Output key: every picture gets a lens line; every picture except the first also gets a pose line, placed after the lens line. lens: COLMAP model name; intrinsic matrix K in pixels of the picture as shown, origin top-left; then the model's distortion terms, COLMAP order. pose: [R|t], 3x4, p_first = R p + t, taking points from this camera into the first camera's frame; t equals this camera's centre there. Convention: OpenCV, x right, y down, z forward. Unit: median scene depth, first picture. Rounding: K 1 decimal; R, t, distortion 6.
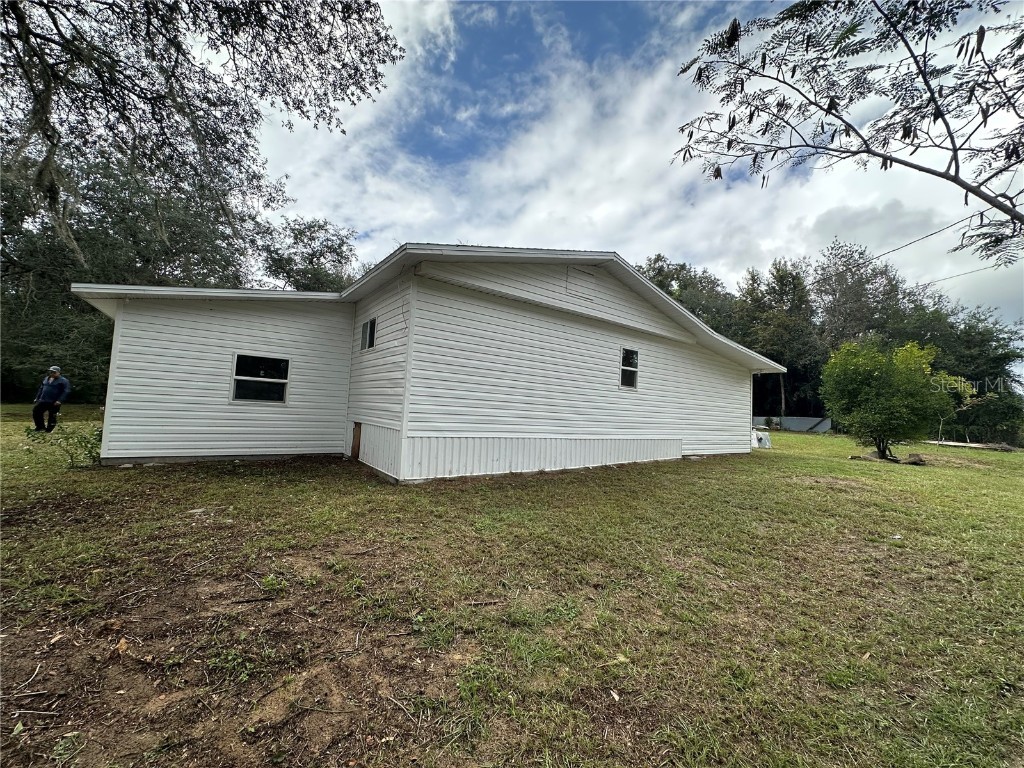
lens RADIAL K [[407.7, 0, 512.0], [0, 407.7, 384.0], [0, 0, 1]] dist [-0.002223, 0.000043]
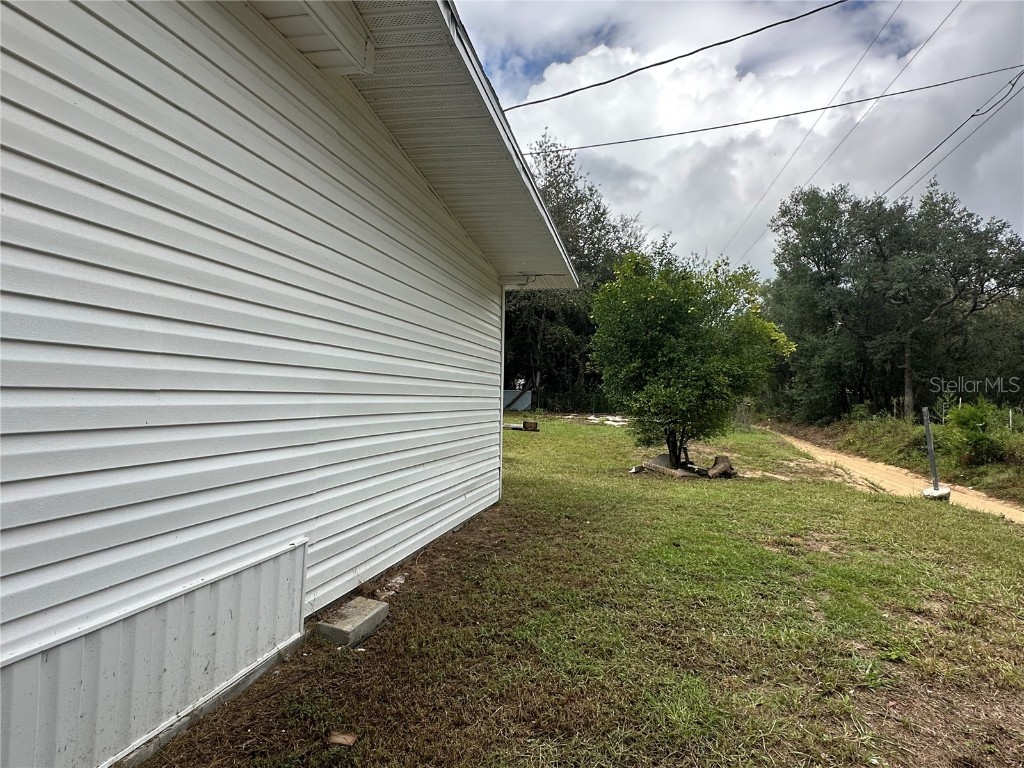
lens RADIAL K [[584.6, 0, 512.0], [0, 584.6, 384.0], [0, 0, 1]] dist [-0.002160, -0.000501]
pose [[0.767226, -0.021056, 0.641031, 0.307844], [-0.021815, 0.998026, 0.058892, 0.037638], [-0.641005, -0.059168, 0.765252, 0.718117]]
